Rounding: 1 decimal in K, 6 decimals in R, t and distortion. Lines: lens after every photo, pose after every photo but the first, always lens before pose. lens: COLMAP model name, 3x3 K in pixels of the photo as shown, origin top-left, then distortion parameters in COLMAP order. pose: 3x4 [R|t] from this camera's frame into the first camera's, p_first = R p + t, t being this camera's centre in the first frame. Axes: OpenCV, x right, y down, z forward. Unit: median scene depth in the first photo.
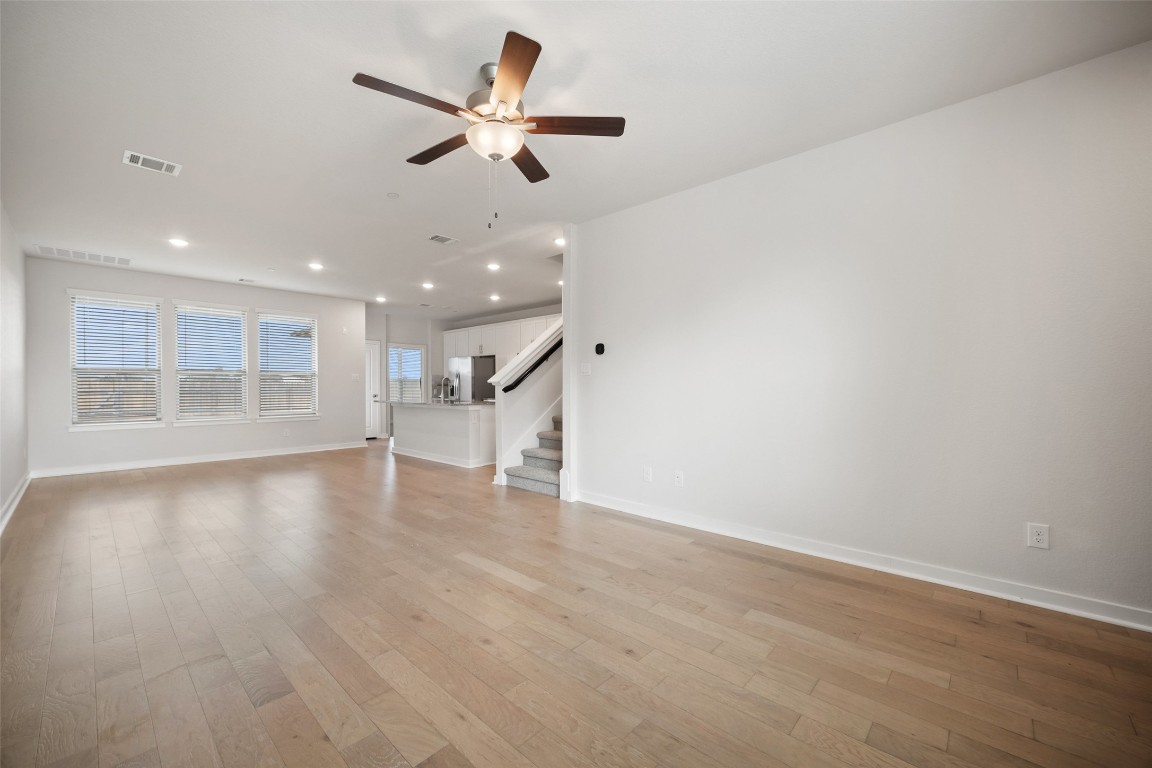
lens RADIAL K [[459.3, 0, 576.0], [0, 459.3, 384.0], [0, 0, 1]] dist [-0.001455, 0.000068]
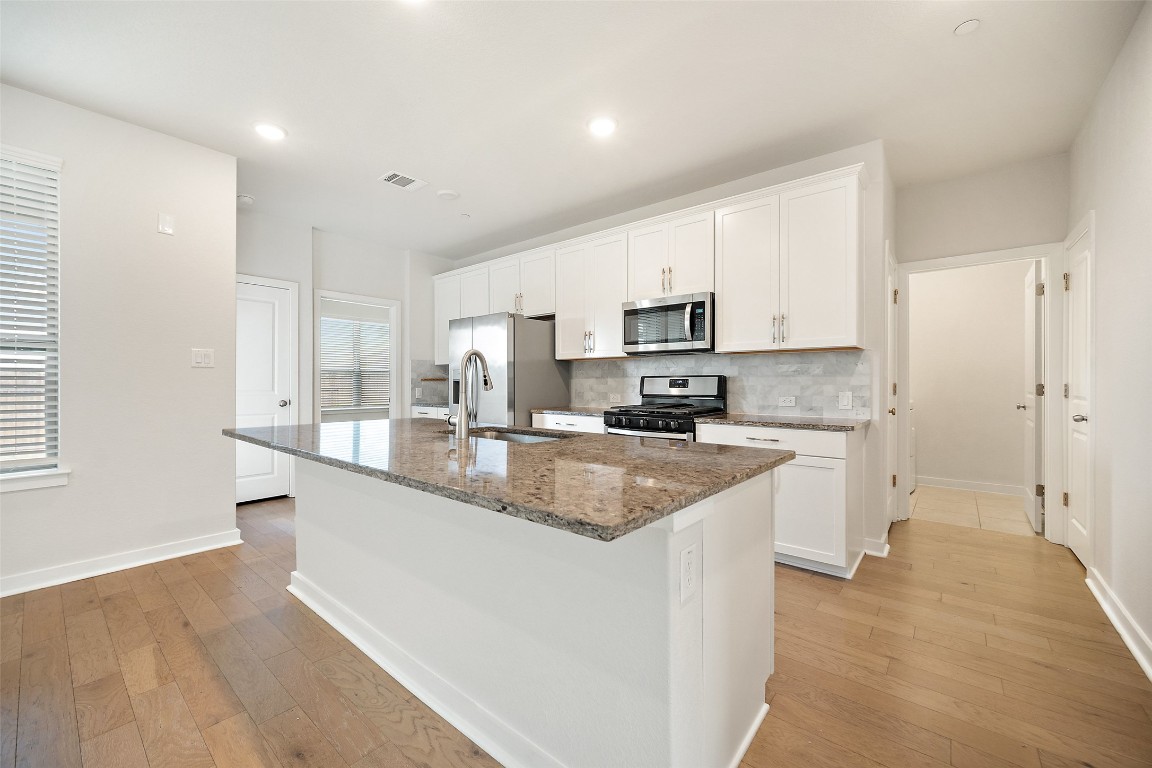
lens RADIAL K [[453.0, 0, 576.0], [0, 453.0, 384.0], [0, 0, 1]] dist [-0.003455, 0.000190]
pose [[0.998586, 0.004557, 0.052955, -0.164585], [-0.004785, 0.999980, 0.004187, 0.004338], [-0.052935, -0.004434, 0.998588, 0.509729]]
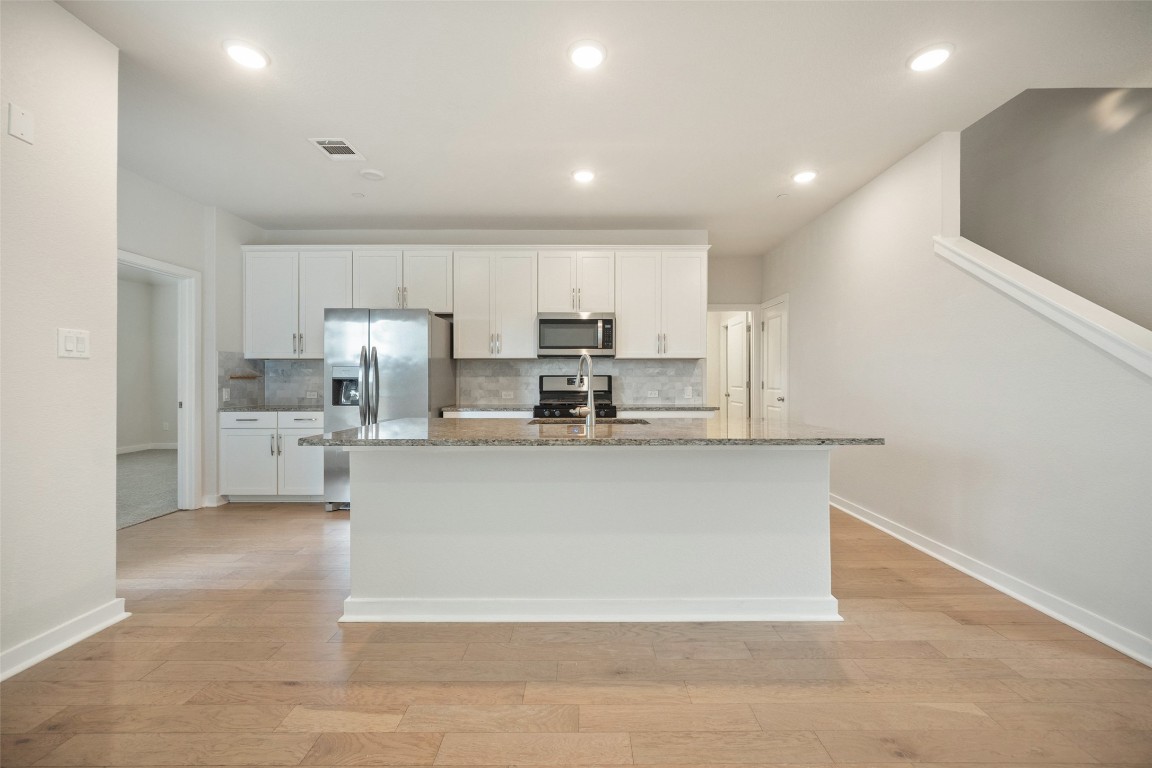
lens RADIAL K [[459.3, 0, 576.0], [0, 459.3, 384.0], [0, 0, 1]] dist [-0.001455, 0.000068]
pose [[0.734628, -0.000588, 0.678470, -0.368081], [-0.003370, 0.999984, 0.004517, 0.005323], [-0.678462, -0.005605, 0.734614, 0.531302]]
